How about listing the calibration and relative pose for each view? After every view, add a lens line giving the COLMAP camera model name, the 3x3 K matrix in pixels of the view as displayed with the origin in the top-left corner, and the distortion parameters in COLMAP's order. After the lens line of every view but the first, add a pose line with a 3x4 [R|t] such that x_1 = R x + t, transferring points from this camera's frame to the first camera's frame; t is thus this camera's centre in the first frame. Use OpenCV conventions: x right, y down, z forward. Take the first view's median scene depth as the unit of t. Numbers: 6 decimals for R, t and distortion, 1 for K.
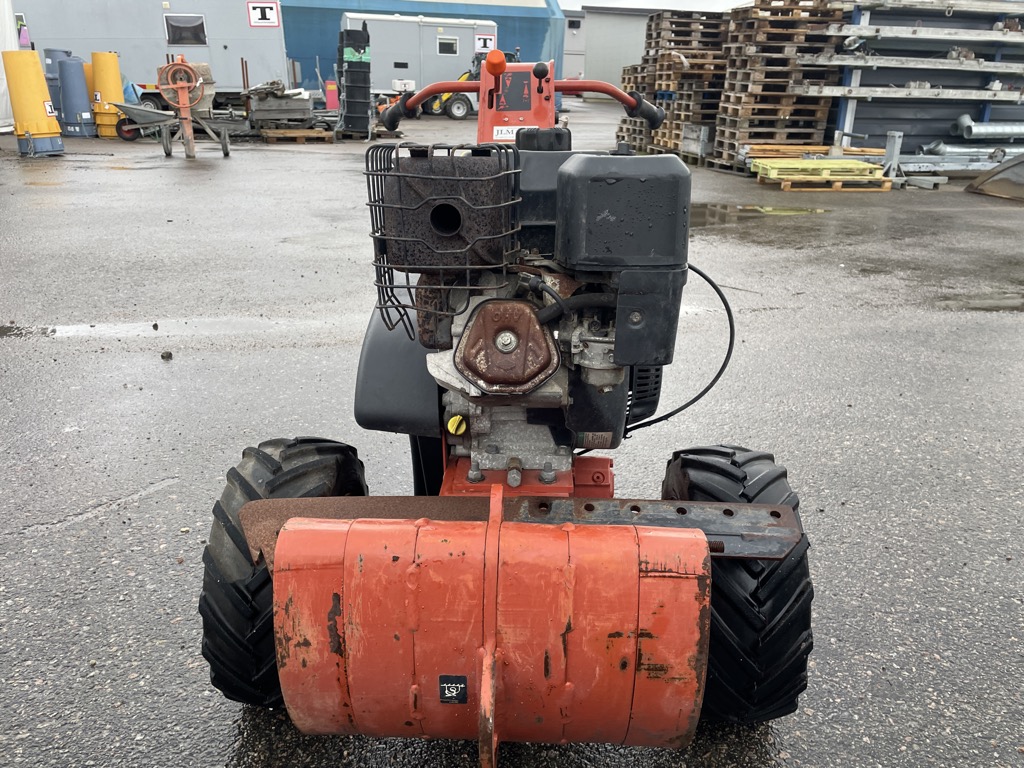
lens RADIAL K [[774.7, 0, 524.4], [0, 774.7, 373.6], [0, 0, 1]] dist [0.087651, -0.111491]
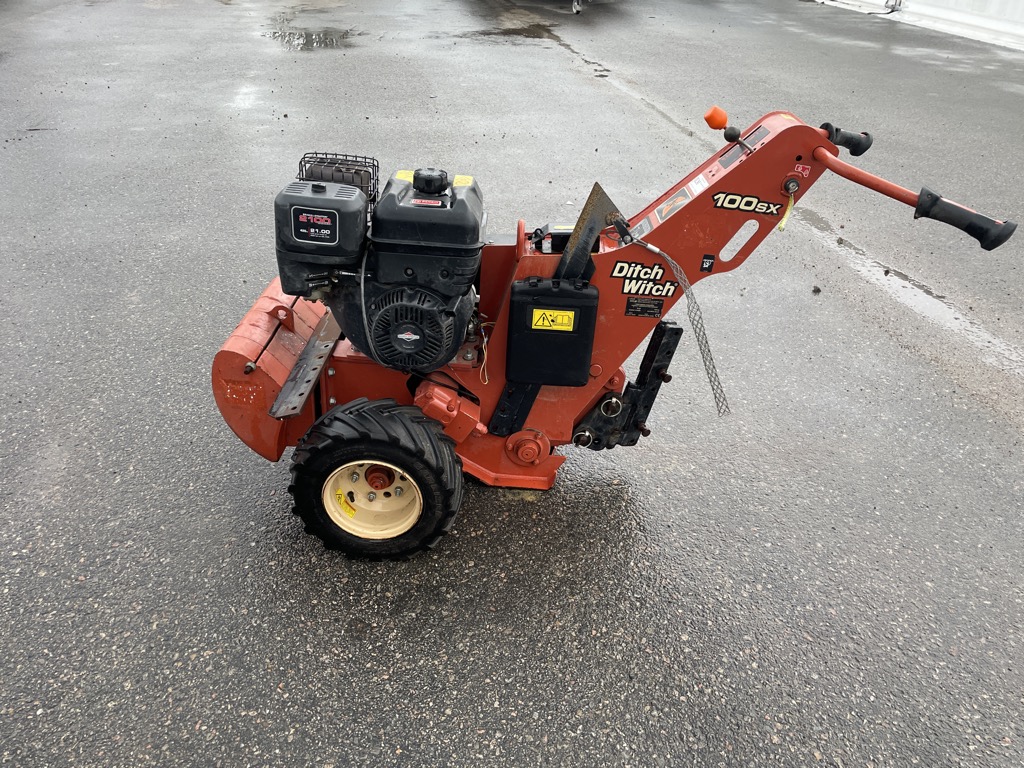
lens RADIAL K [[774.7, 0, 521.7], [0, 774.7, 379.8], [0, 0, 1]] dist [0.087651, -0.111491]
pose [[0.005290, 0.500716, -0.865595, 1.042870], [-0.351932, 0.811161, 0.467077, -0.503382], [0.936011, 0.302159, 0.180509, 0.655841]]
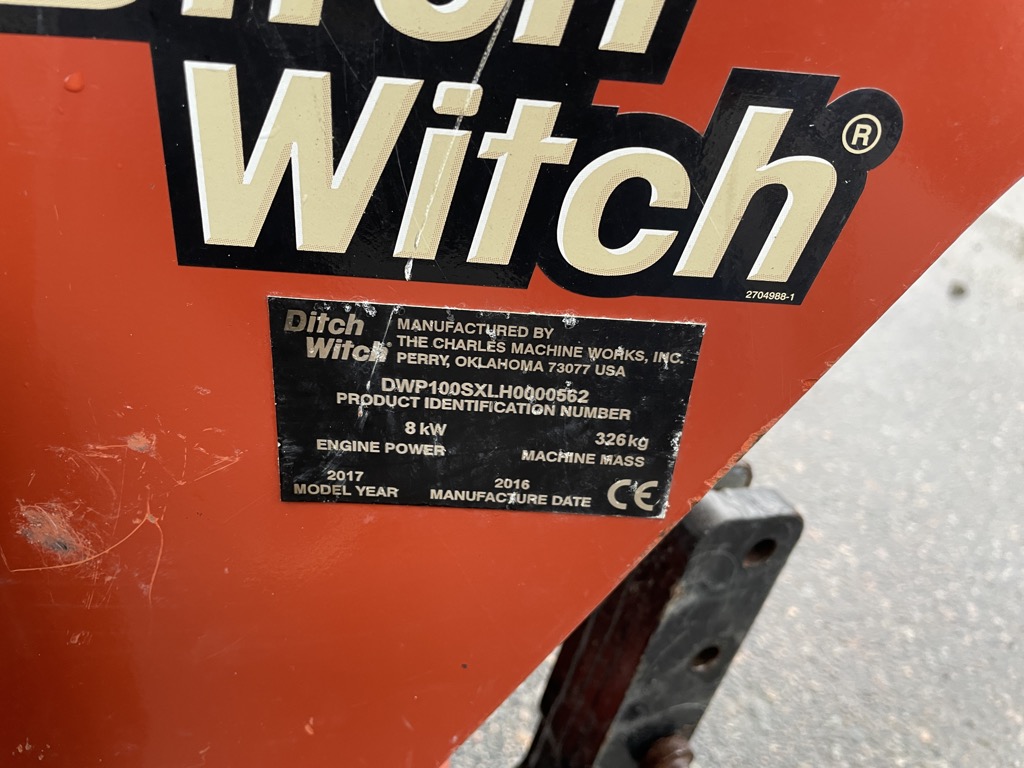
lens RADIAL K [[774.7, 0, 521.8], [0, 774.7, 373.2], [0, 0, 1]] dist [0.087651, -0.111491]
pose [[0.038408, 0.470166, -0.881742, 0.122708], [-0.352053, 0.832183, 0.428404, -0.181716], [0.935192, 0.293966, 0.197486, 0.970103]]
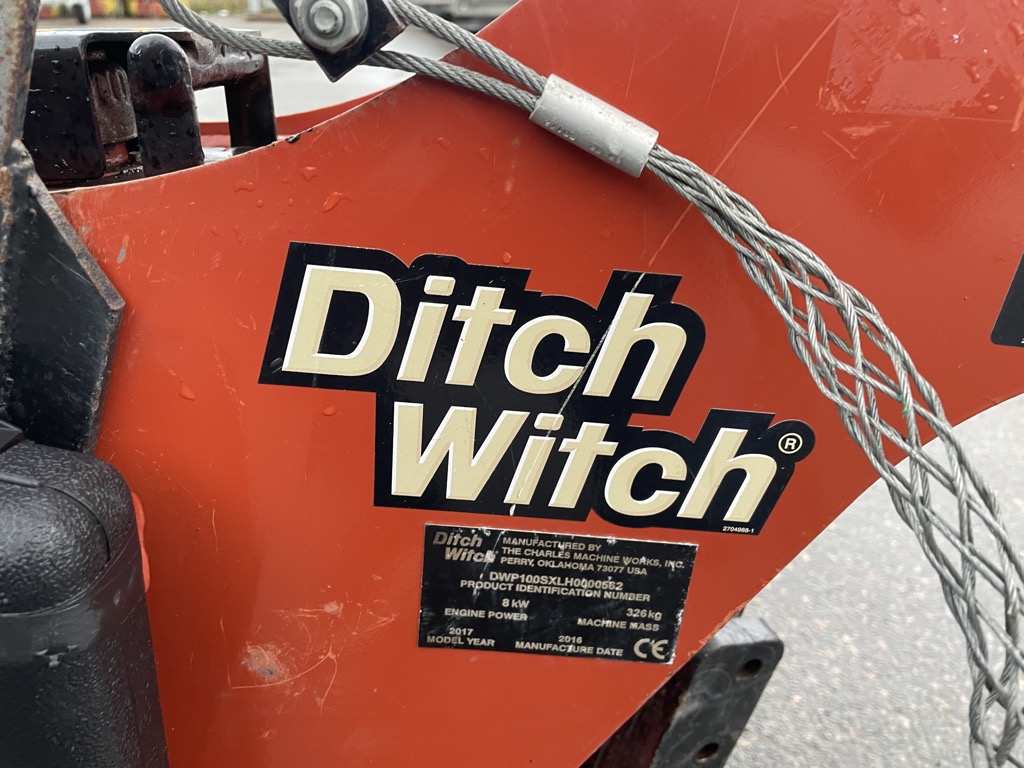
lens RADIAL K [[774.7, 0, 519.8], [0, 774.7, 377.0], [0, 0, 1]] dist [0.087651, -0.111491]
pose [[0.010253, 0.407291, -0.913241, 0.160037], [-0.359349, 0.853778, 0.376737, -0.225169], [0.933147, 0.324309, 0.155113, 0.942702]]
